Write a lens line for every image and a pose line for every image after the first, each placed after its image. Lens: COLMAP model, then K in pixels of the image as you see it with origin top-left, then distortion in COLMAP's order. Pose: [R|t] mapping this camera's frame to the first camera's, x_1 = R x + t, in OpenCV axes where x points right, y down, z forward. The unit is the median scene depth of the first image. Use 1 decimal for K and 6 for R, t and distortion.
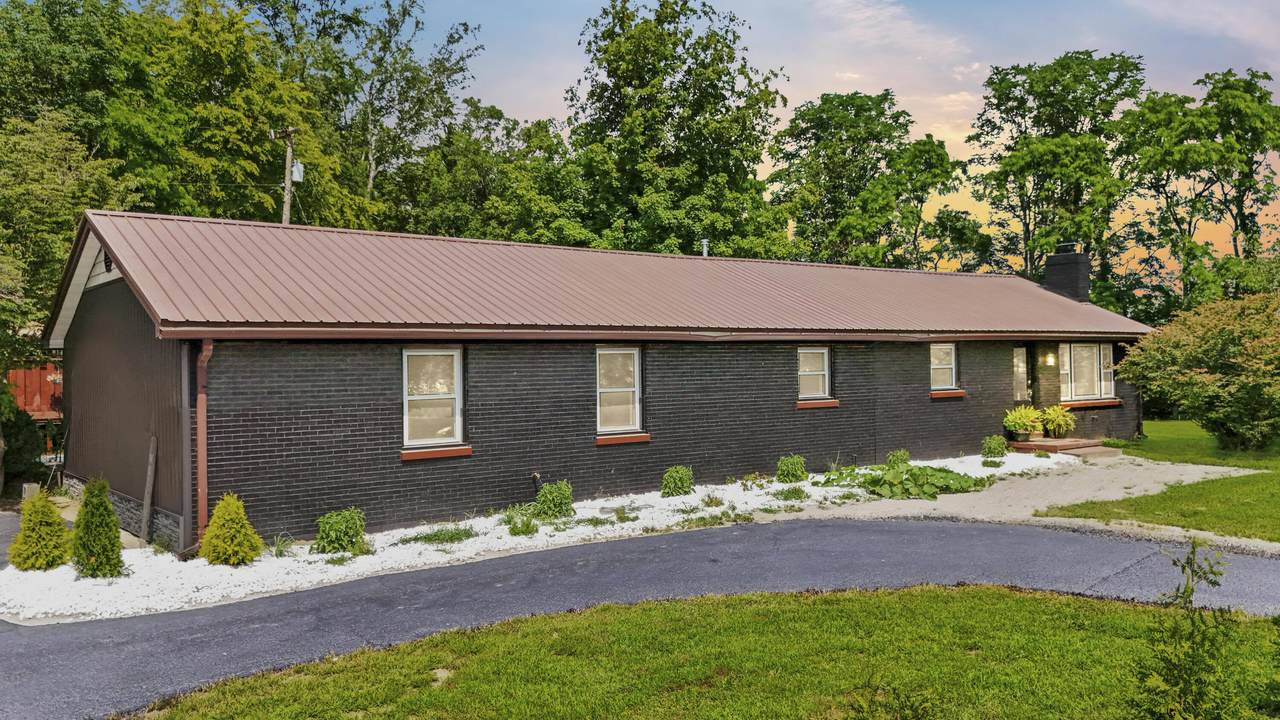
lens RADIAL K [[1013.3, 0, 664.9], [0, 1013.3, 353.5], [0, 0, 1]] dist [0.013588, 0.001625]
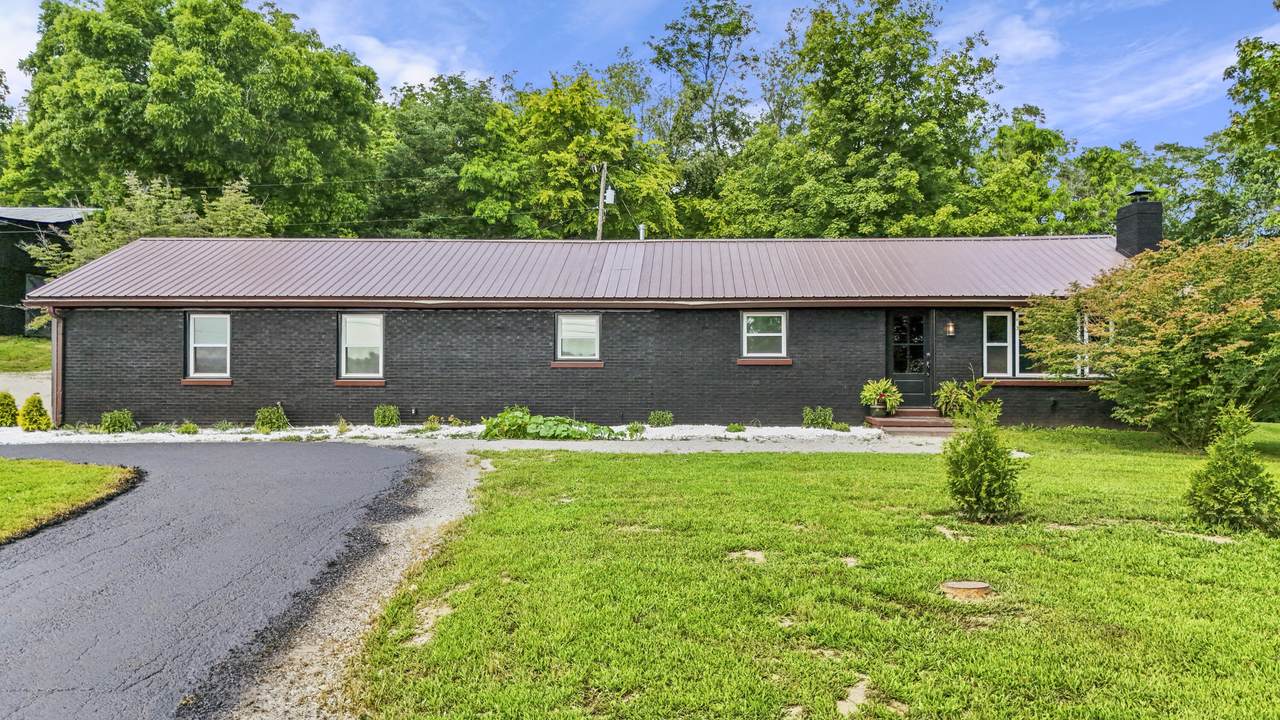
lens RADIAL K [[947.6, 0, 667.0], [0, 947.6, 359.6], [0, 0, 1]] dist [0.025893, -0.005549]
pose [[0.756861, 0.011760, -0.653470, 0.483063], [-0.008548, 0.999931, 0.008094, 0.018610], [0.653520, -0.000540, 0.756909, 0.145320]]
